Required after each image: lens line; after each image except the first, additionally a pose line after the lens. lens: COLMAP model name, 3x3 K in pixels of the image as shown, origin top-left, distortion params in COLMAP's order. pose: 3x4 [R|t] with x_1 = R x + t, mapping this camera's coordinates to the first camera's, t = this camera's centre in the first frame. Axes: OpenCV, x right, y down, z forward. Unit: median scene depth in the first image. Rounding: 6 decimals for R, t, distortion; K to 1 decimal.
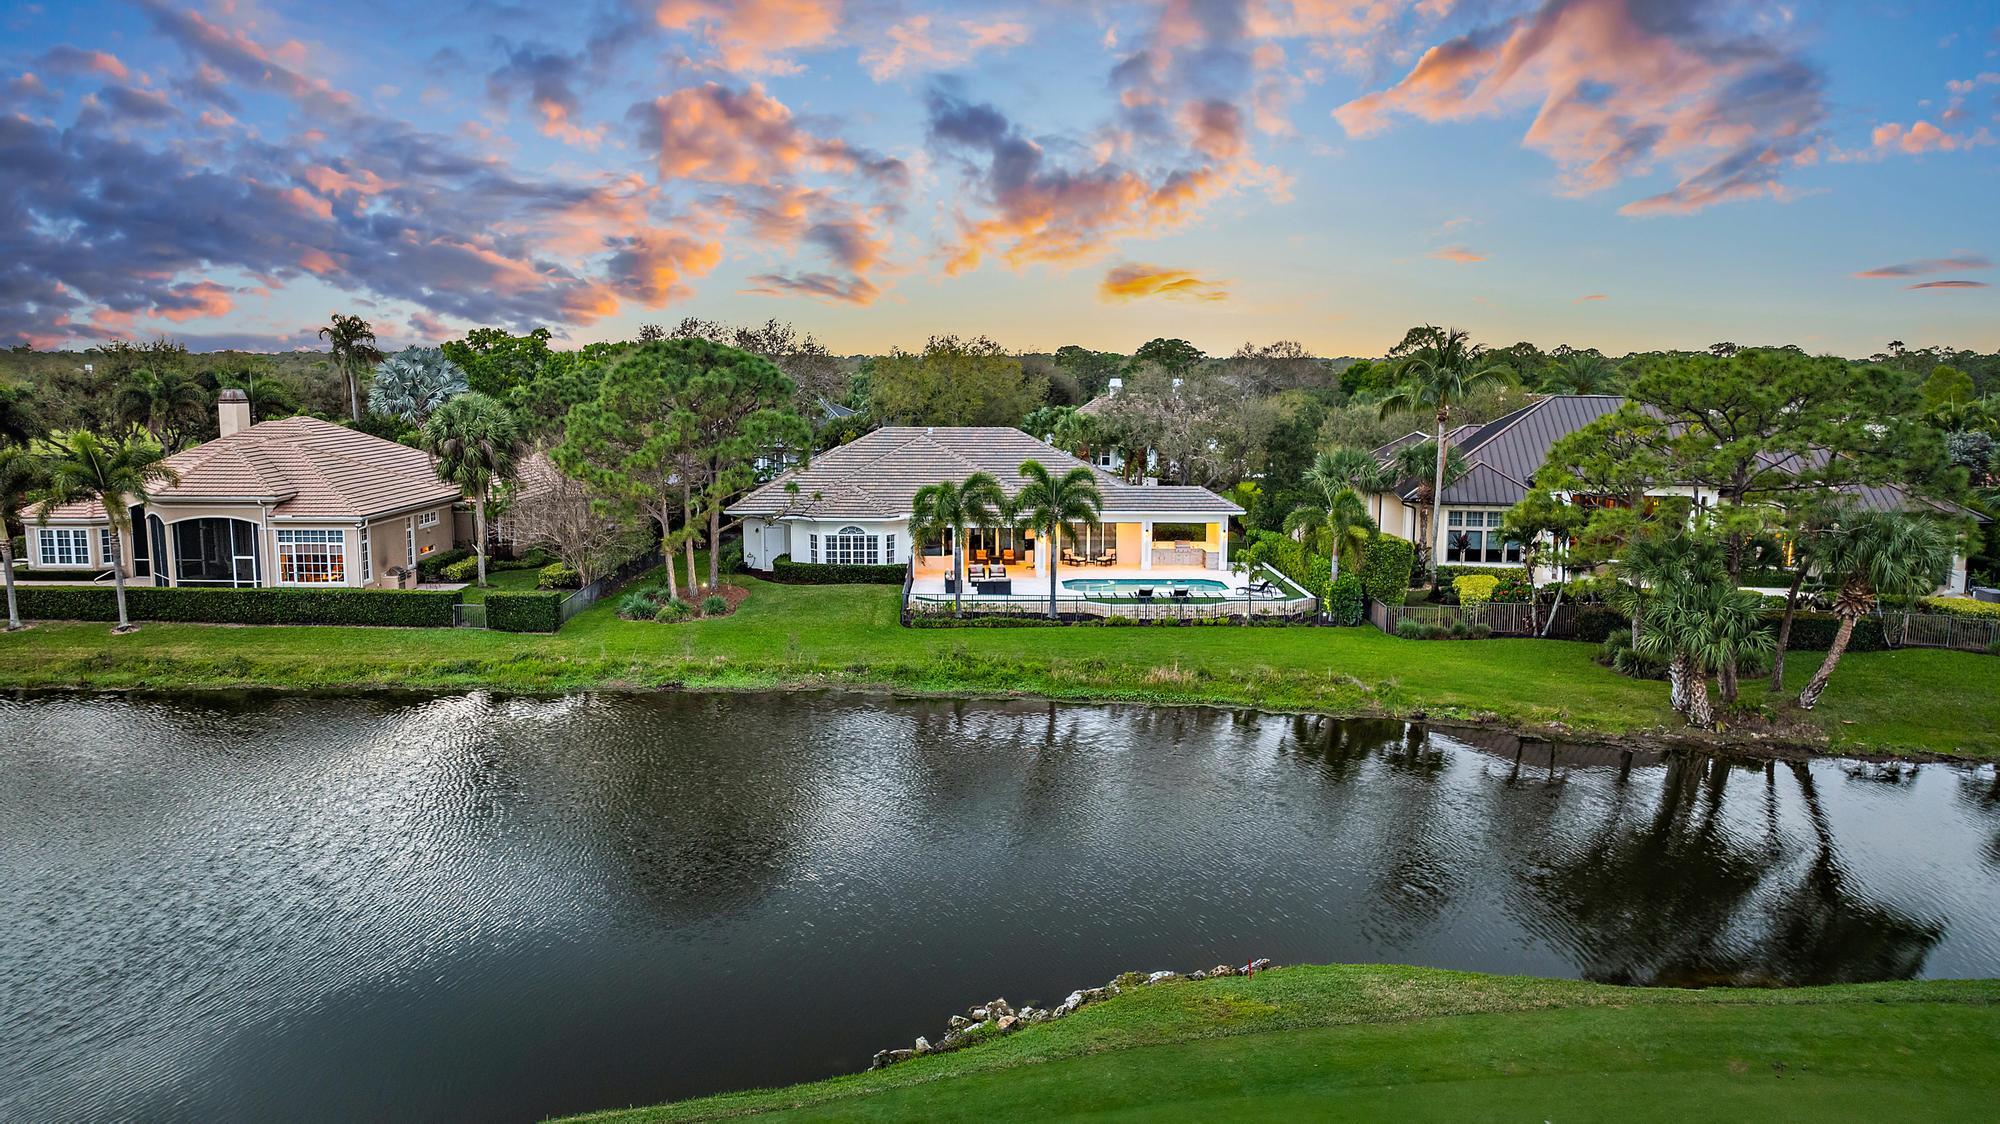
lens RADIAL K [[1465.7, 0, 1000.0], [0, 1465.7, 562.0], [0, 0, 1]] dist [-0.009821, -0.000104]
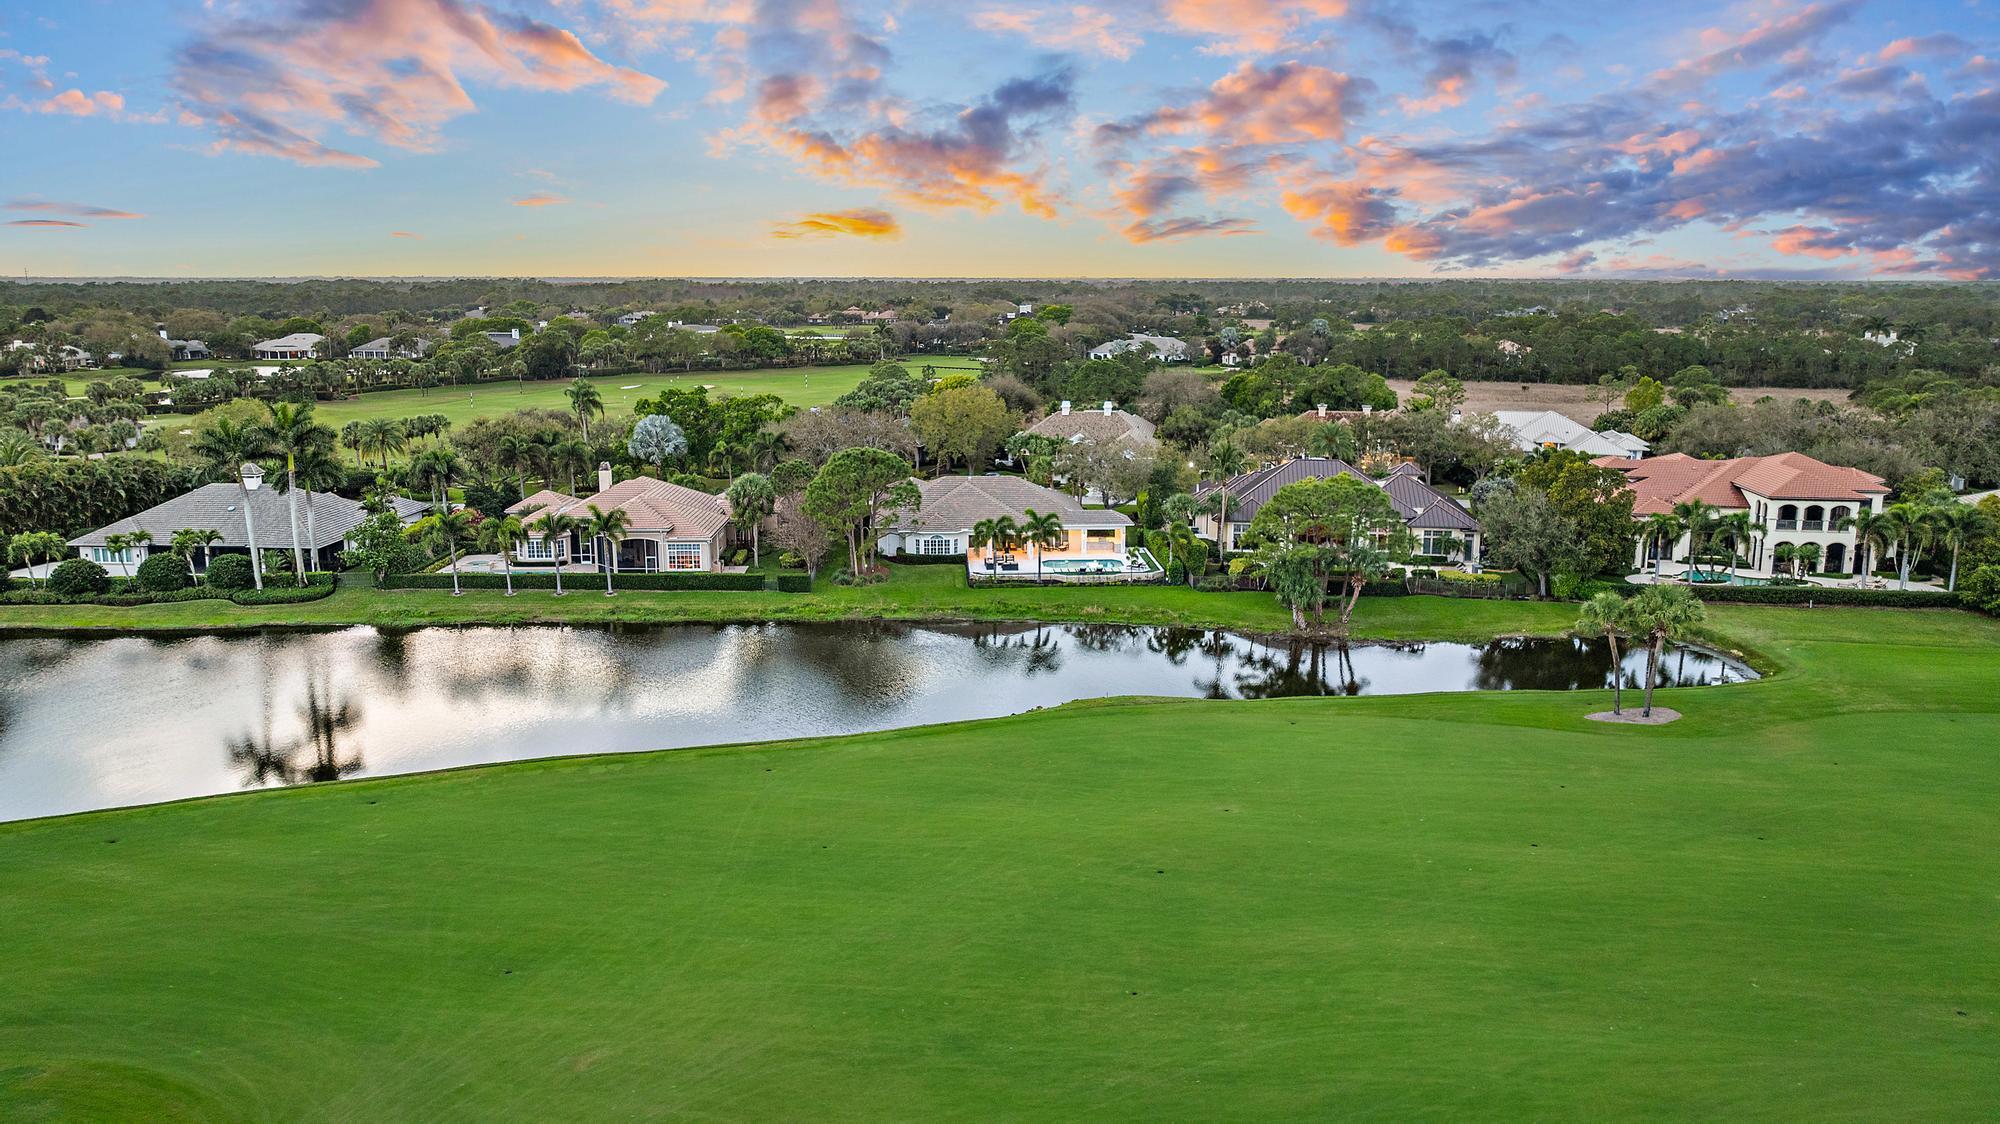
lens RADIAL K [[1444.1, 0, 1000.0], [0, 1444.1, 562.0], [0, 0, 1]] dist [-0.053506, 0.084888]
pose [[0.999391, -0.011227, 0.033032, -0.088355], [0.009285, 0.998253, 0.058343, -0.111852], [-0.033629, -0.058001, 0.997750, -1.064242]]
